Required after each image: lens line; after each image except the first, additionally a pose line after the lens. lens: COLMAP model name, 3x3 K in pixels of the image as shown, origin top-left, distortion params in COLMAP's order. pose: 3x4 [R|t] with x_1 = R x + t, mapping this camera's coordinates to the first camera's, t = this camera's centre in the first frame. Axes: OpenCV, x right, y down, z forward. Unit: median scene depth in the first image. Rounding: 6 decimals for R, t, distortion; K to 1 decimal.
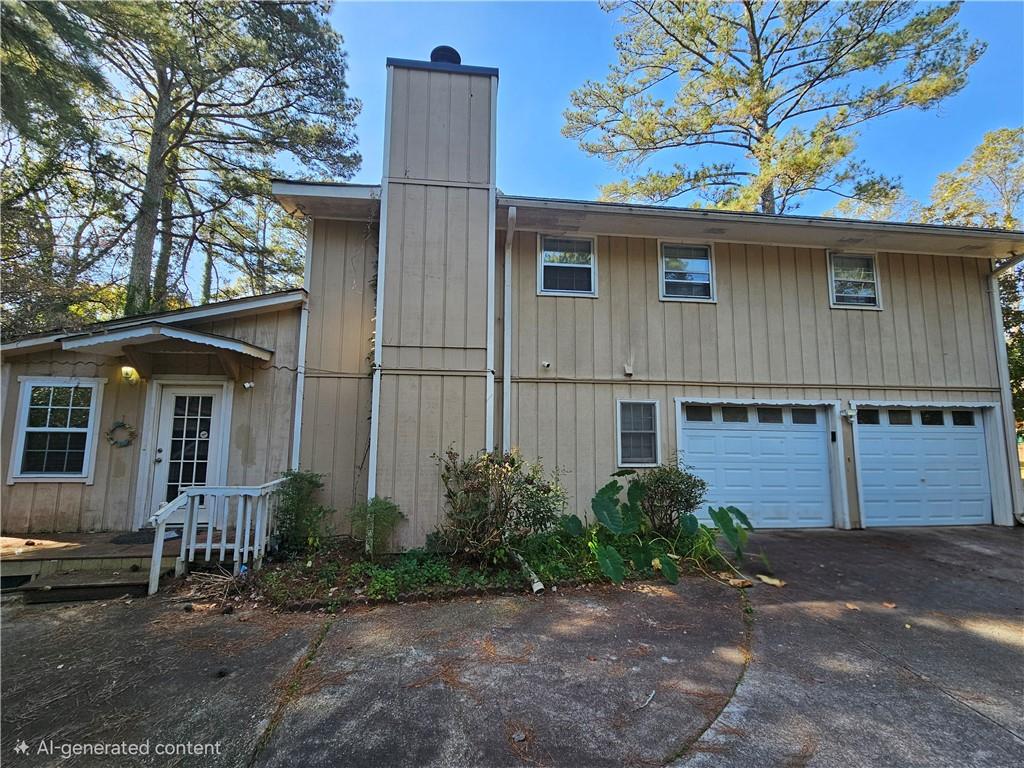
lens RADIAL K [[417.7, 0, 519.3], [0, 417.7, 384.7], [0, 0, 1]] dist [-0.003690, 0.001307]
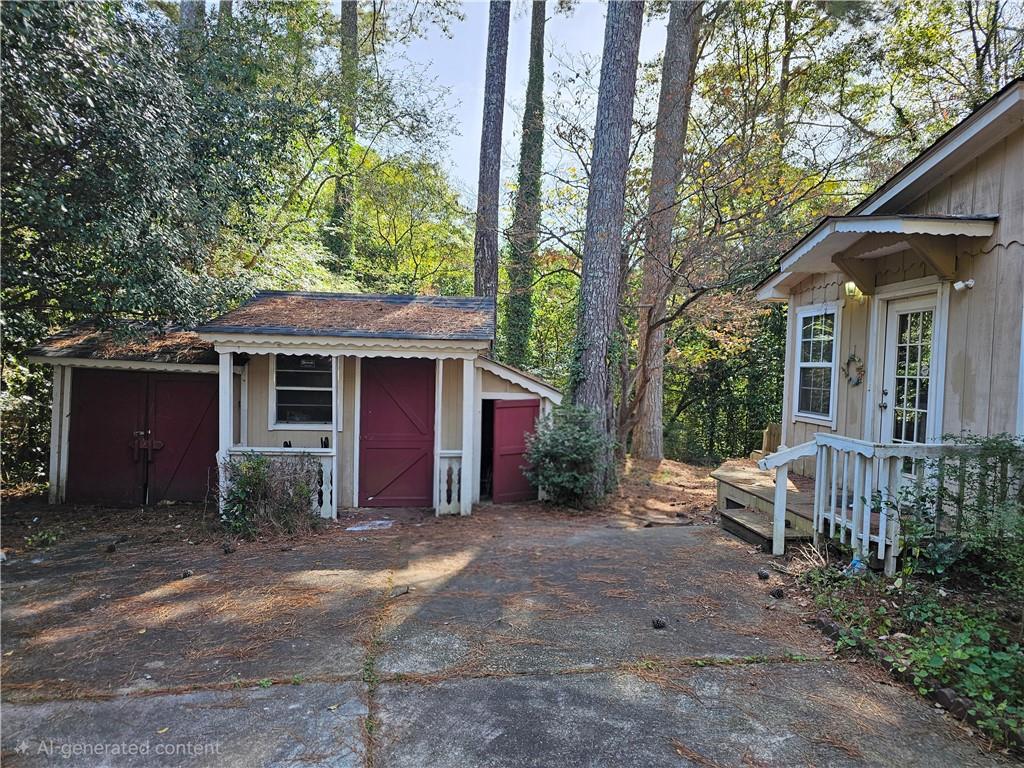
lens RADIAL K [[695.3, 0, 516.4], [0, 695.3, 380.1], [0, 0, 1]] dist [0.049632, -0.021417]
pose [[-0.041693, 0.005434, -0.999116, 0.390100], [0.073083, 0.997323, 0.002375, 0.090708], [0.996454, -0.072919, -0.041978, 0.434484]]
